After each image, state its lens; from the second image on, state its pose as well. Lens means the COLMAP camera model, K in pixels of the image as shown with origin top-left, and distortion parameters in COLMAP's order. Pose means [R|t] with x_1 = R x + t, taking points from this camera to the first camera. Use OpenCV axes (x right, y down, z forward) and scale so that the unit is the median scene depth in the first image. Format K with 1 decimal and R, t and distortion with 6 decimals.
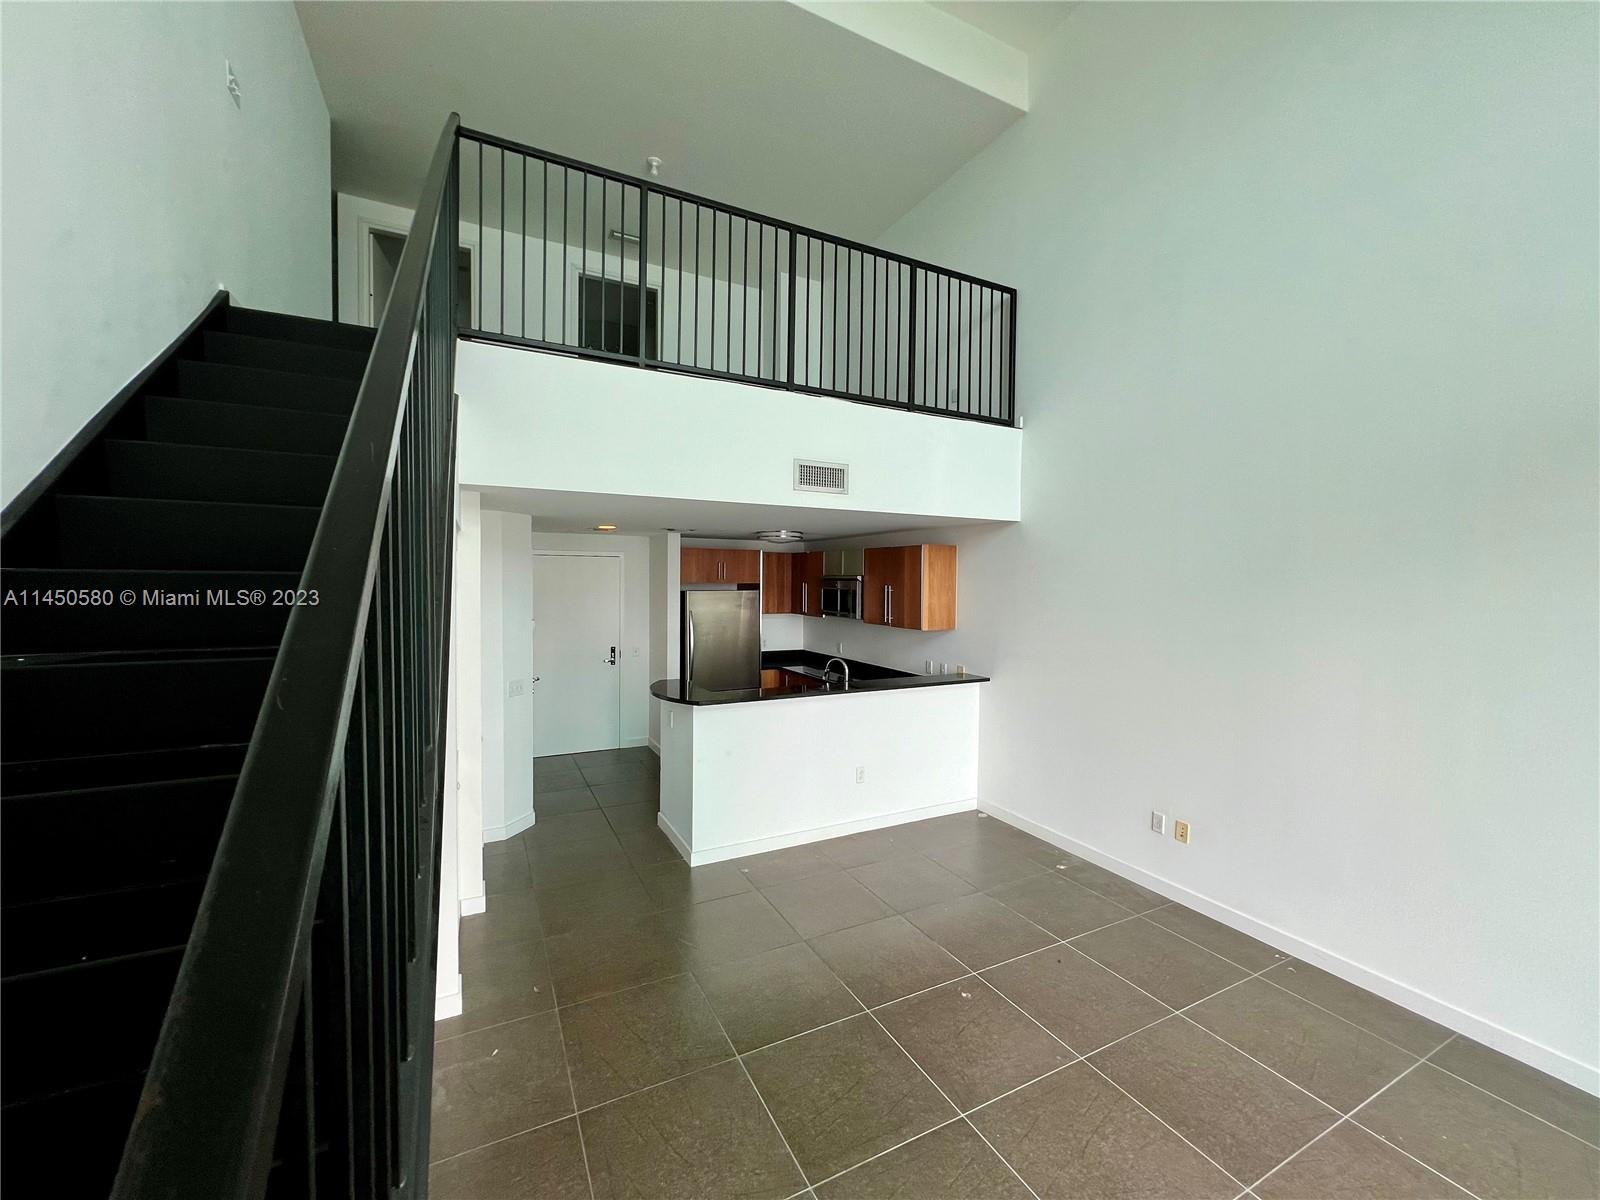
lens RADIAL K [[637.7, 0, 798.9], [0, 637.7, 603.1], [0, 0, 1]] dist [0.000559, 0.000465]
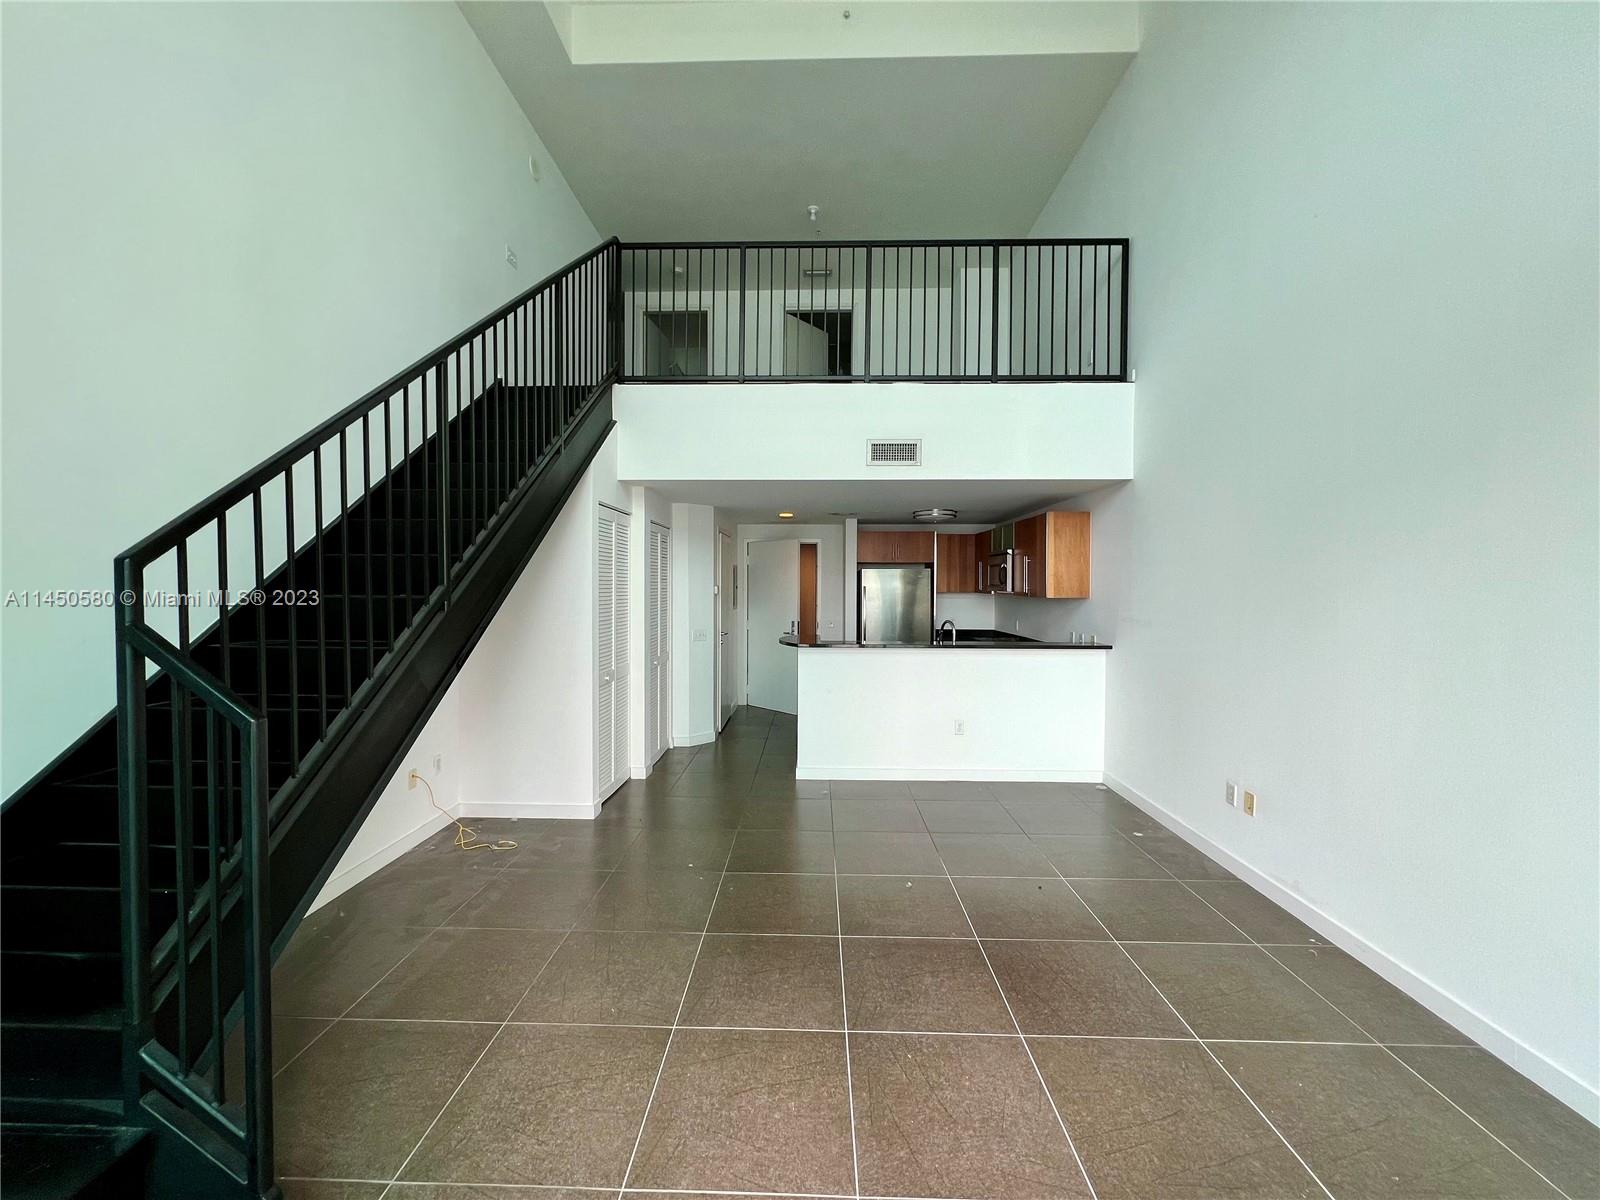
lens RADIAL K [[637.7, 0, 796.3], [0, 637.7, 599.2], [0, 0, 1]] dist [0.000559, 0.000465]
pose [[0.881174, 0.004509, -0.472771, 0.350532], [-0.011781, 0.999853, -0.012423, 0.068115], [0.472646, 0.016517, 0.881098, -0.074131]]
